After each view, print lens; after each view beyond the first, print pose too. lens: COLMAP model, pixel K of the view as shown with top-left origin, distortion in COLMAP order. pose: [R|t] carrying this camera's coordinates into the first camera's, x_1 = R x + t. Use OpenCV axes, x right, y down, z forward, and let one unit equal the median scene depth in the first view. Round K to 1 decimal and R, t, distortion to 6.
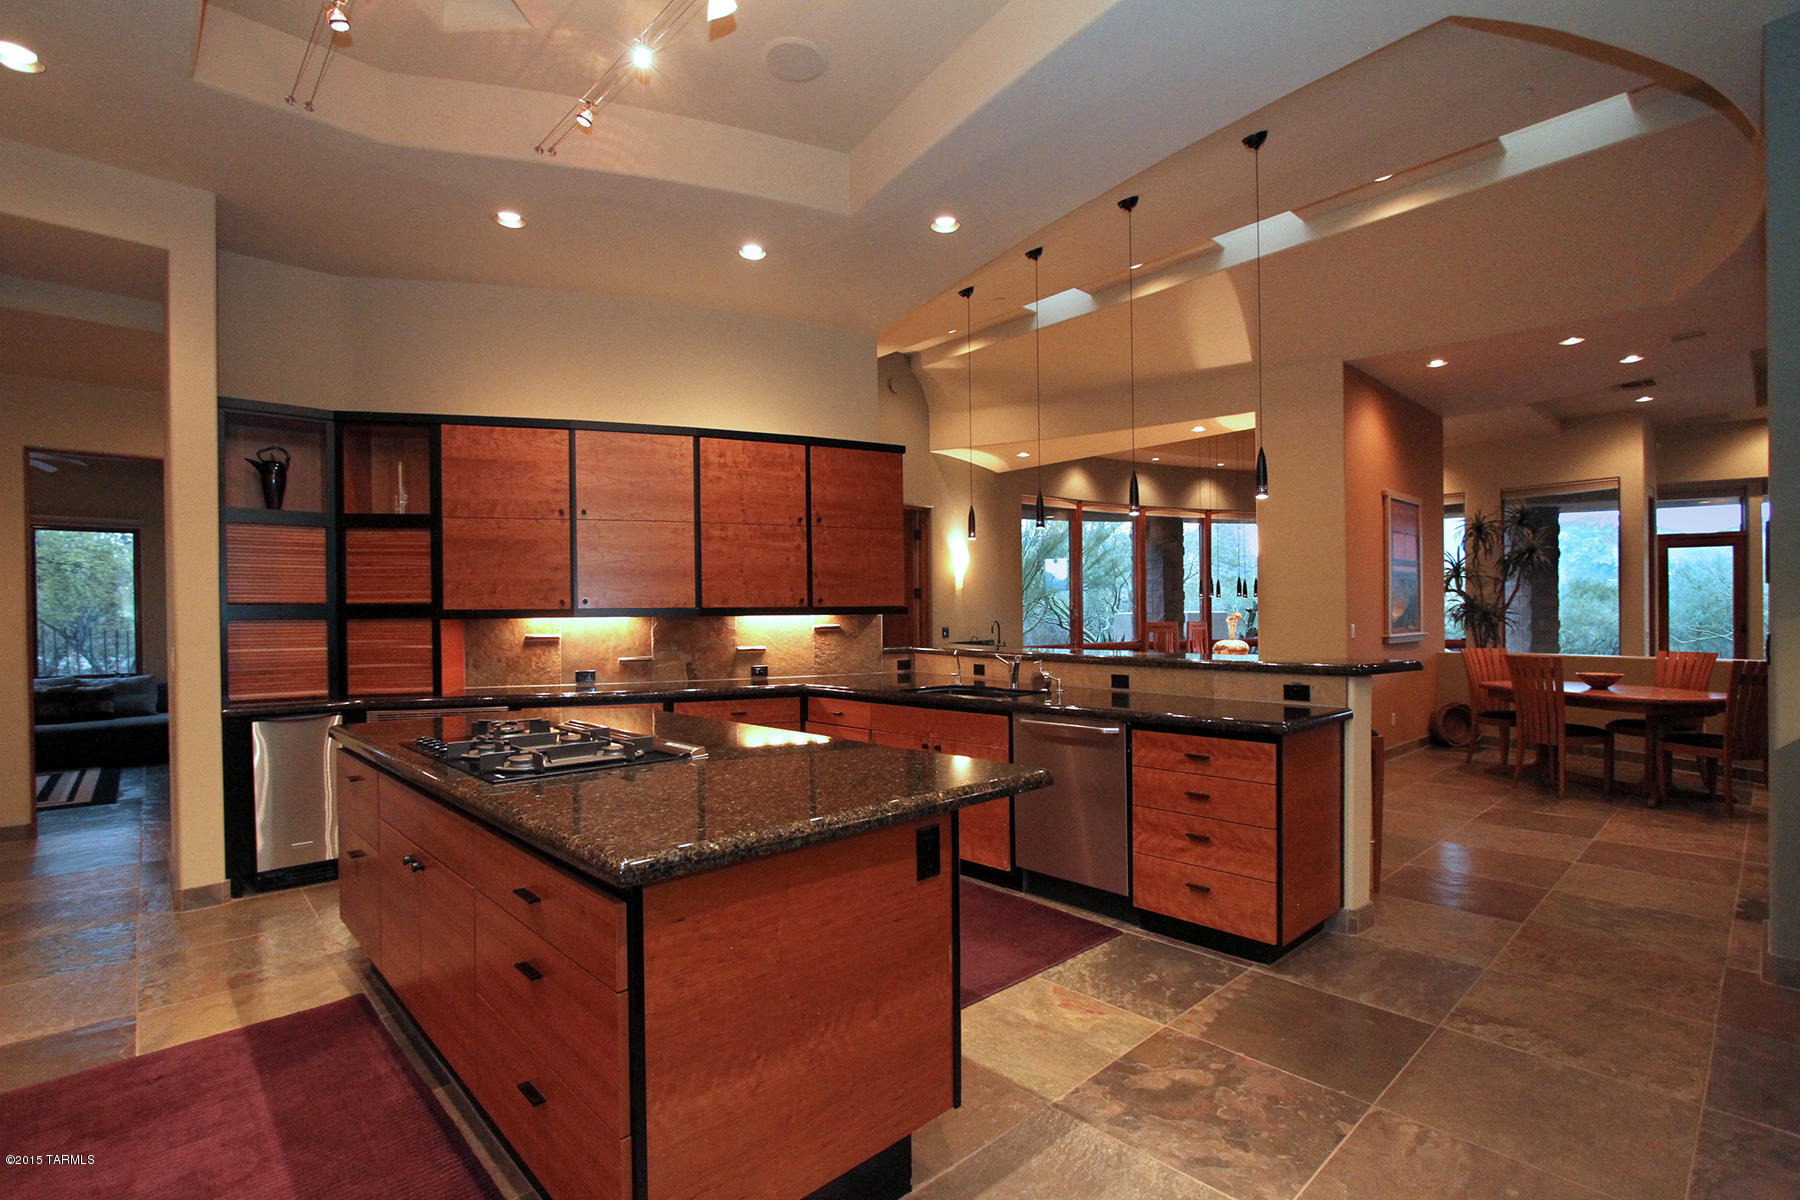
lens RADIAL K [[856.2, 0, 898.2], [0, 856.2, 607.0], [0, 0, 1]] dist [-0.009900, 0.002375]
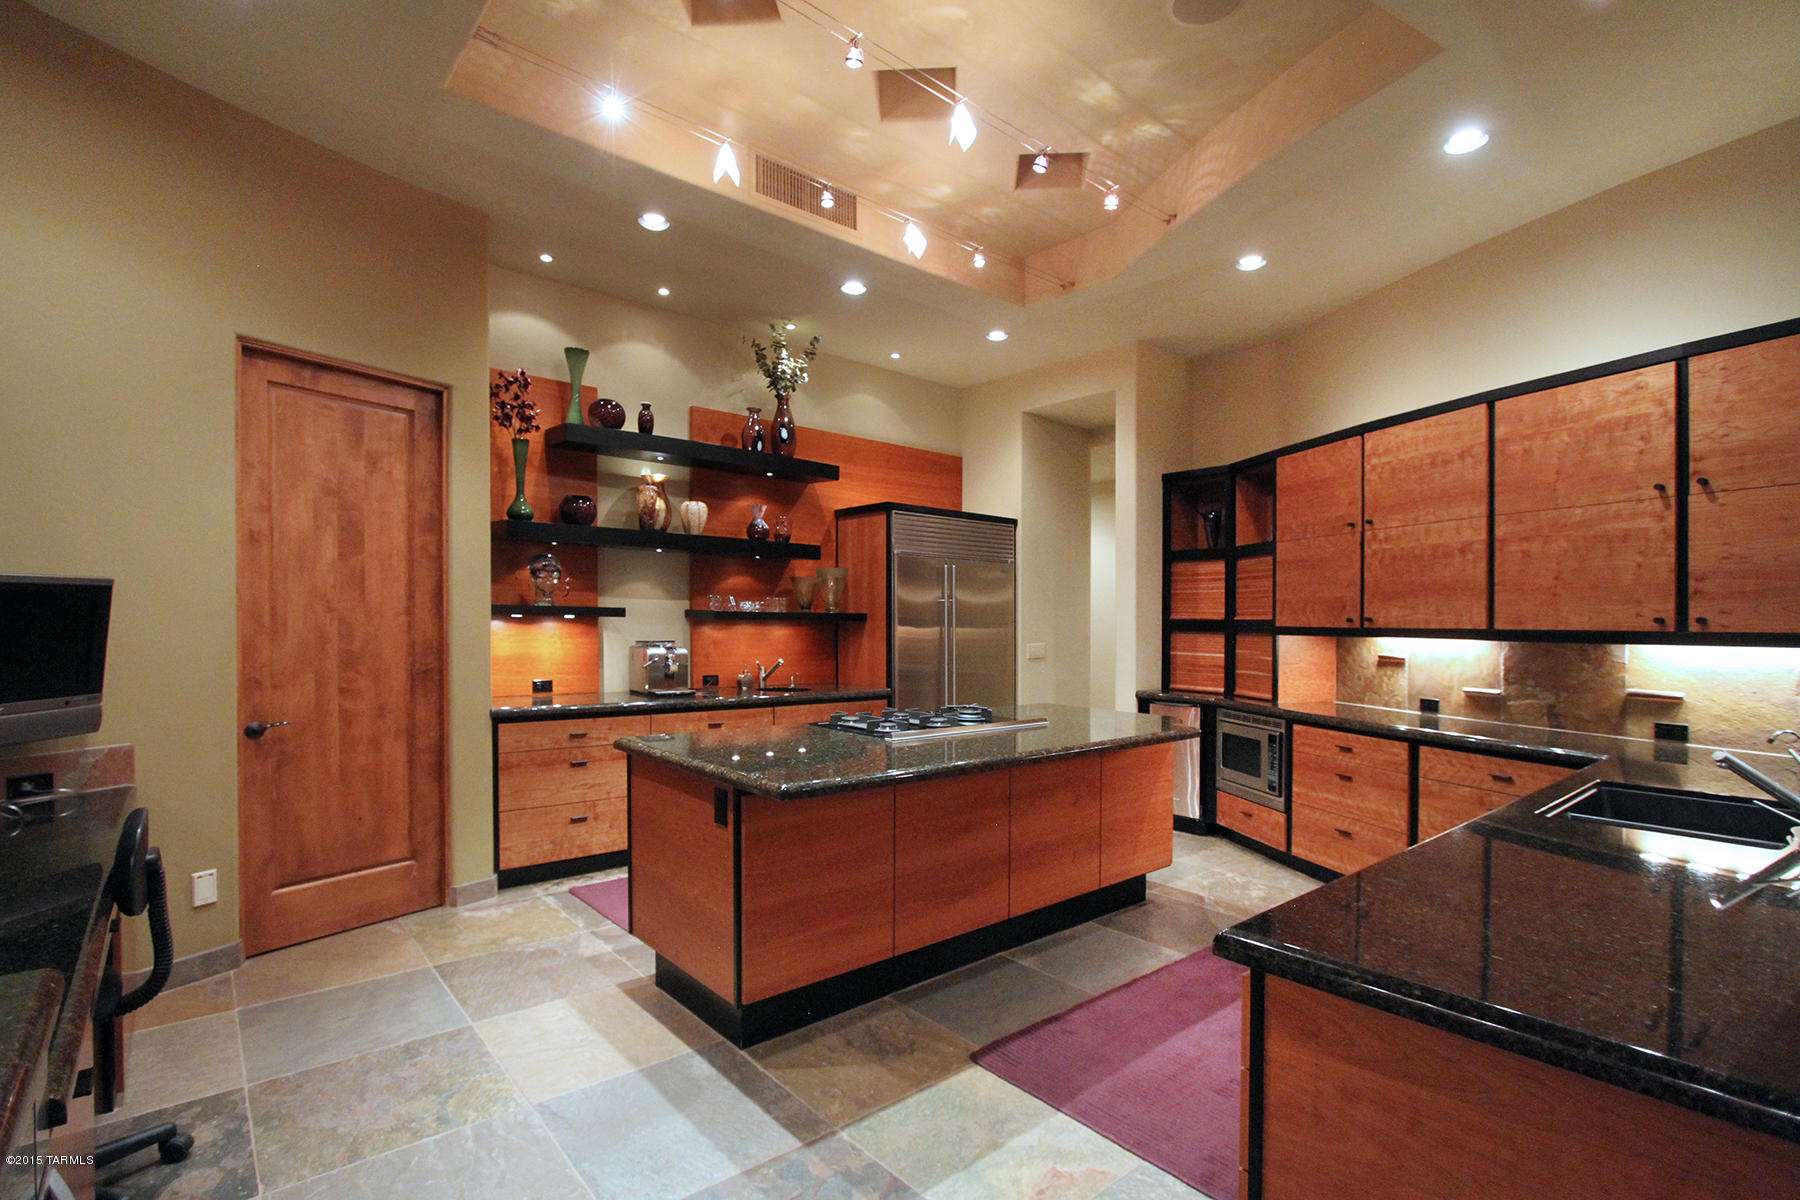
lens RADIAL K [[856.2, 0, 922.3], [0, 856.2, 636.2], [0, 0, 1]] dist [-0.009900, 0.002375]
pose [[-0.030974, 0.027399, -0.999145, 0.518810], [-0.003597, 0.999615, 0.027524, -0.011545], [0.999514, 0.004446, -0.030864, 0.506057]]
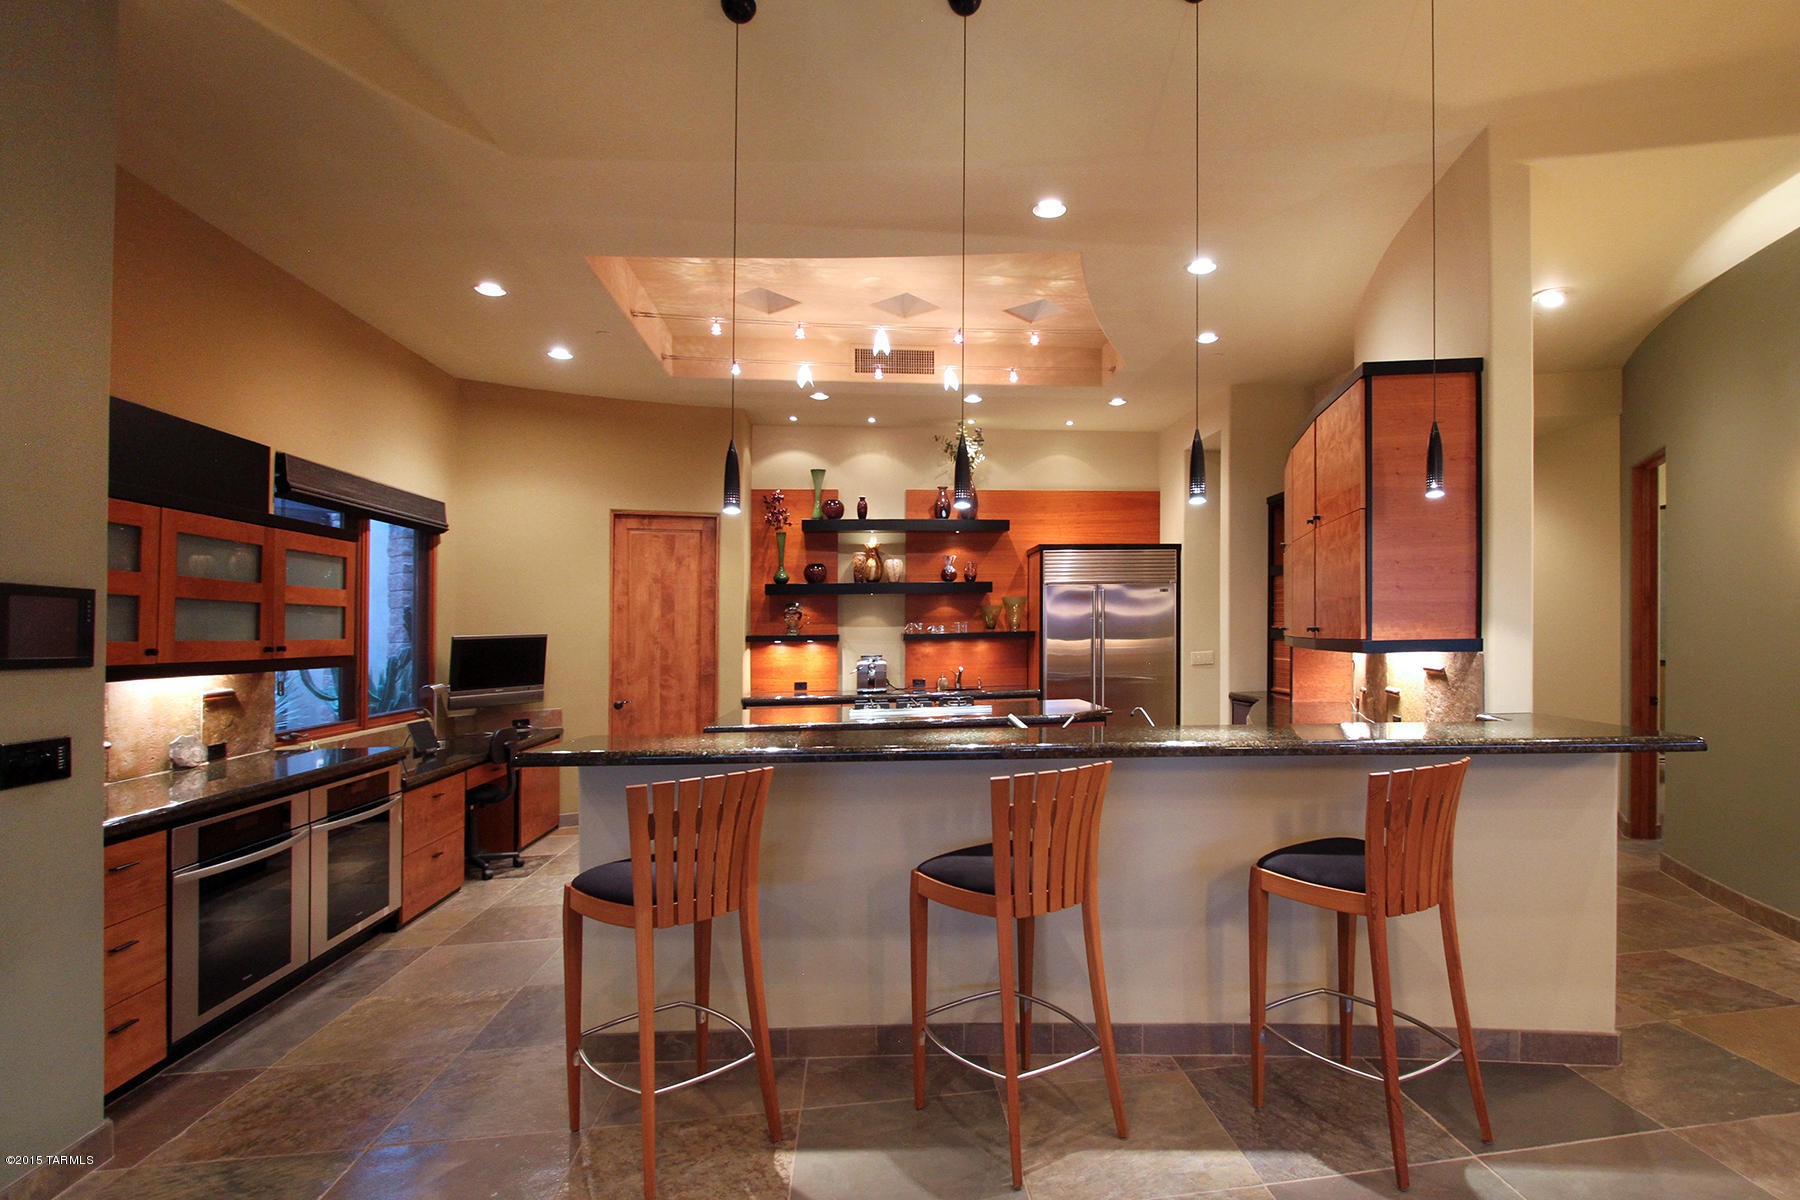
lens RADIAL K [[922.6, 0, 1003.4], [0, 922.6, 602.9], [0, 0, 1]] dist [-0.005259, -0.000001]
pose [[-0.553456, -0.003309, -0.832872, 0.731065], [0.033440, 0.999097, -0.026191, -0.018902], [0.832207, -0.042347, -0.552846, 1.244435]]
